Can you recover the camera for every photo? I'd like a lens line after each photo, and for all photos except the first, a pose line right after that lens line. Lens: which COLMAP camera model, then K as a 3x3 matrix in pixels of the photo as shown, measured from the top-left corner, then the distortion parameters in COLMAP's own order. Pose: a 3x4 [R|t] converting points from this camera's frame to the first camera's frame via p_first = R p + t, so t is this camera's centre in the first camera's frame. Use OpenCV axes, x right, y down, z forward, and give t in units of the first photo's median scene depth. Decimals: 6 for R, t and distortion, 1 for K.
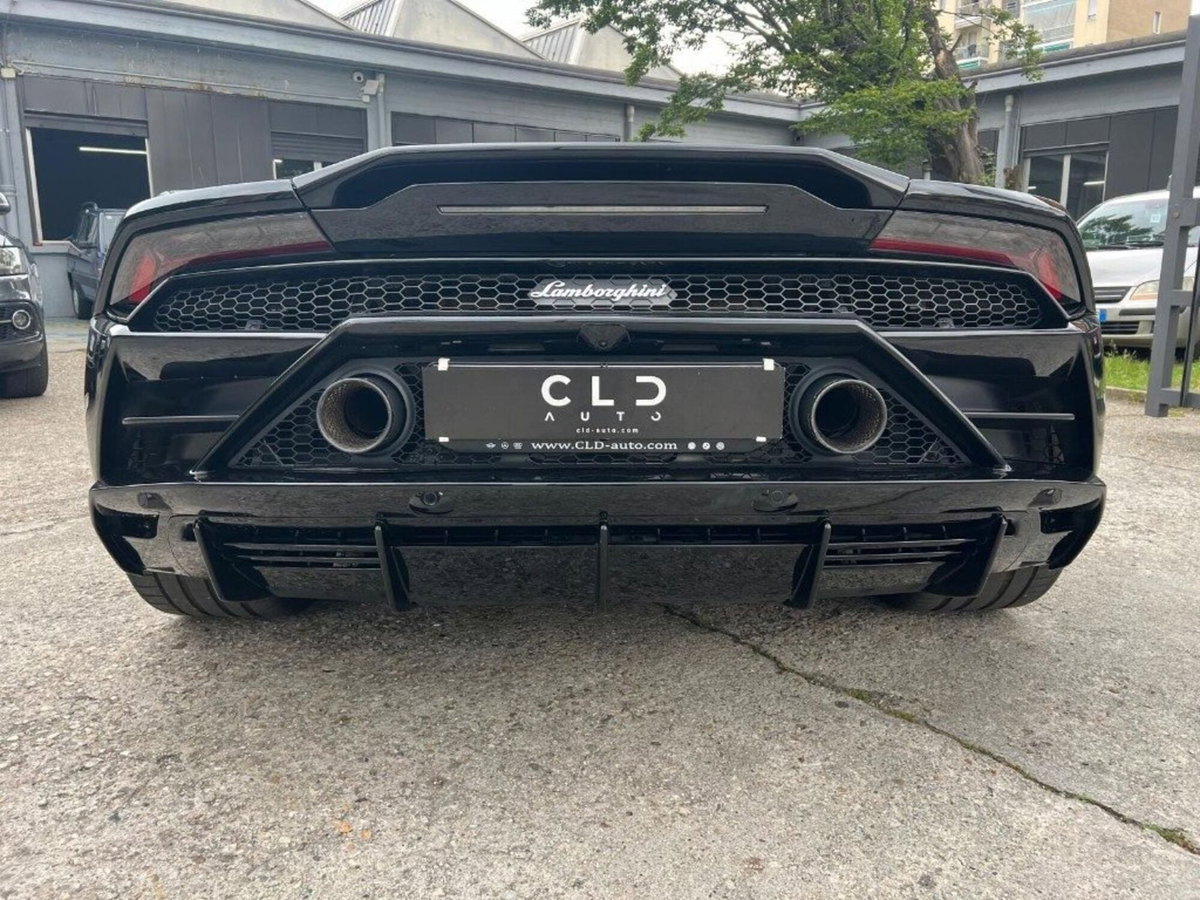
lens RADIAL K [[895.7, 0, 593.7], [0, 895.7, 433.6], [0, 0, 1]] dist [0.059662, -0.066156]
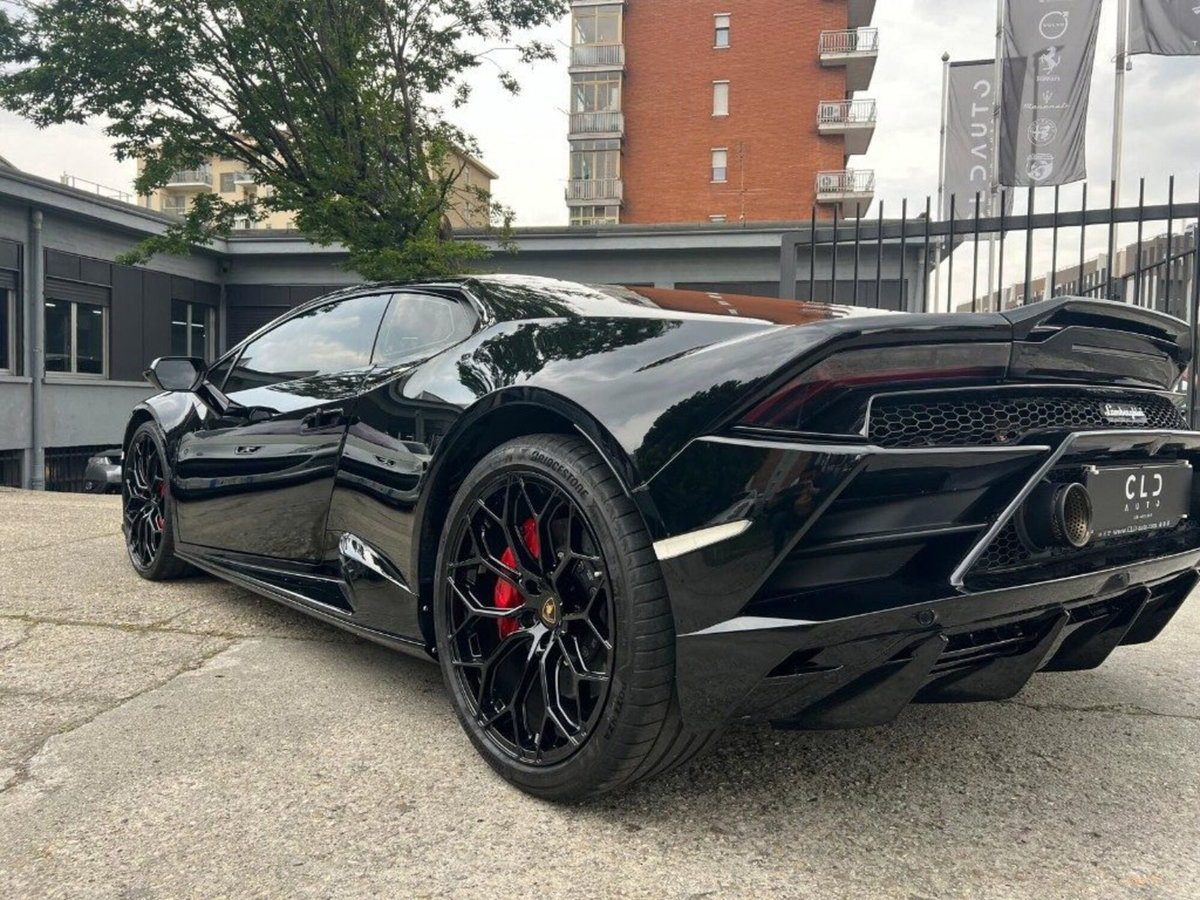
lens RADIAL K [[900.8, 0, 598.1], [0, 900.8, 445.1], [0, 0, 1]] dist [0.058800, -0.070016]
pose [[0.766595, -0.009525, 0.642060, -1.160454], [0.097004, 0.990133, -0.101130, -0.039175], [-0.634761, 0.139808, 0.759955, 0.377158]]
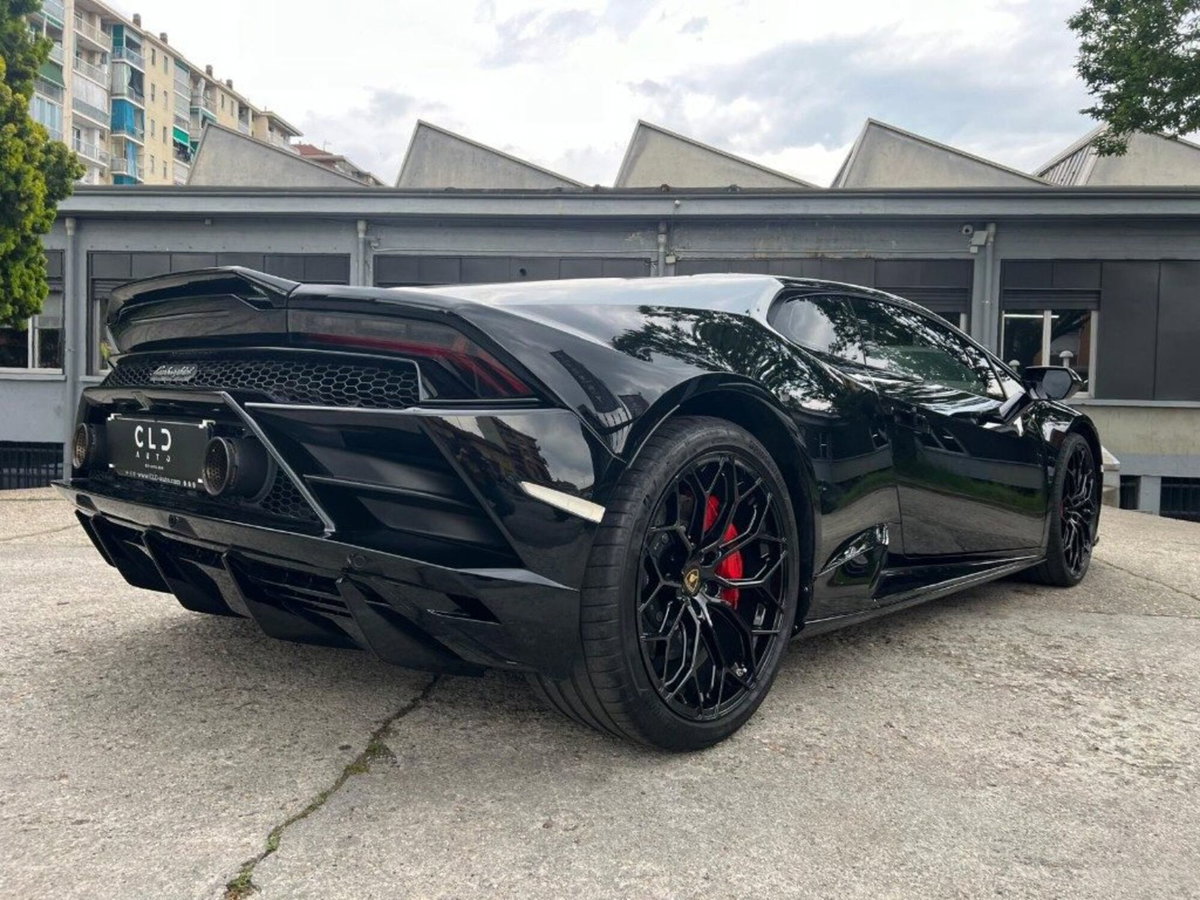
lens RADIAL K [[898.5, 0, 610.1], [0, 898.5, 448.1], [0, 0, 1]] dist [0.044359, -0.049449]
pose [[0.735953, 0.051645, -0.675060, 1.210425], [-0.152754, 0.984043, -0.091249, -0.009102], [0.659576, 0.170273, 0.732098, 0.332016]]
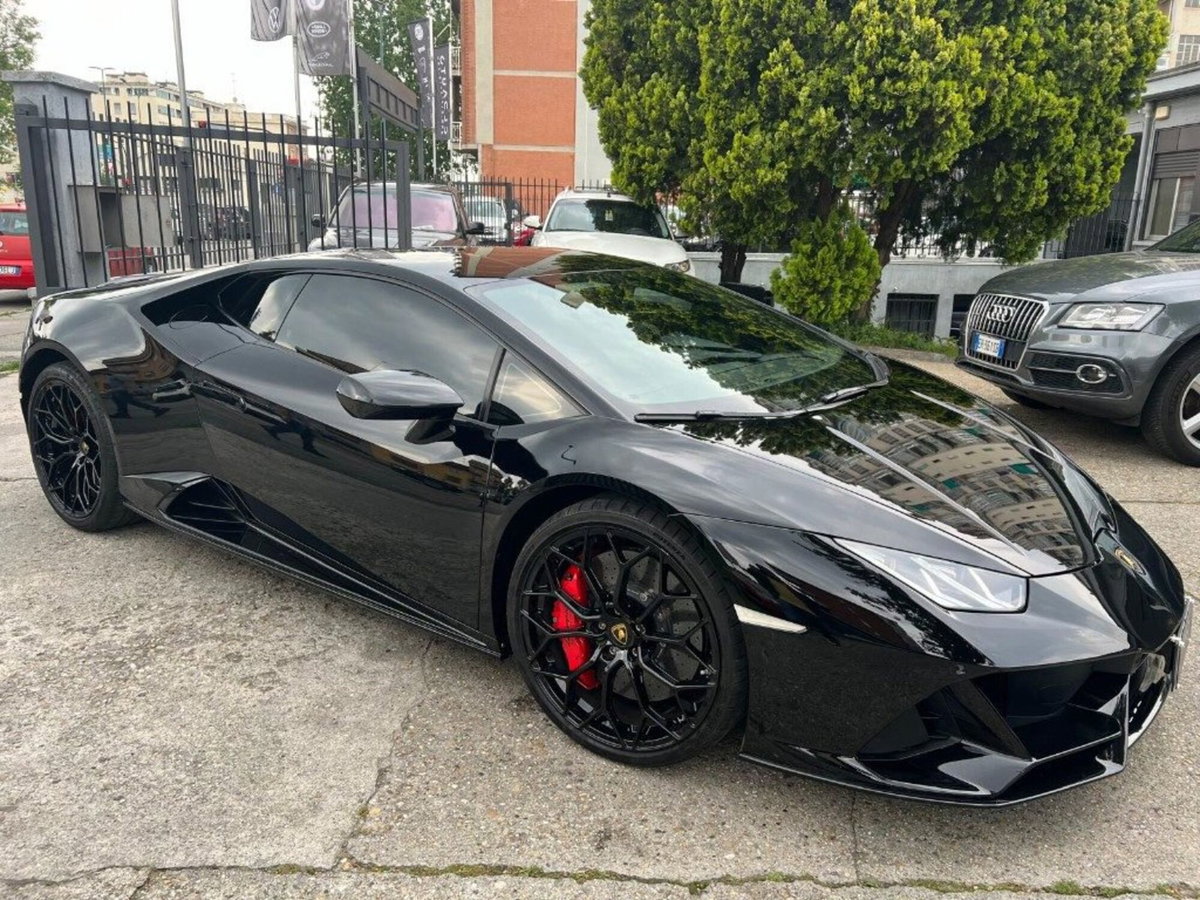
lens RADIAL K [[898.5, 0, 610.1], [0, 898.5, 448.1], [0, 0, 1]] dist [0.044359, -0.049449]
pose [[-0.593185, 0.185399, -0.783428, 1.490818], [-0.170720, 0.922023, 0.347461, -0.931535], [0.786757, 0.339855, -0.515279, 3.368037]]
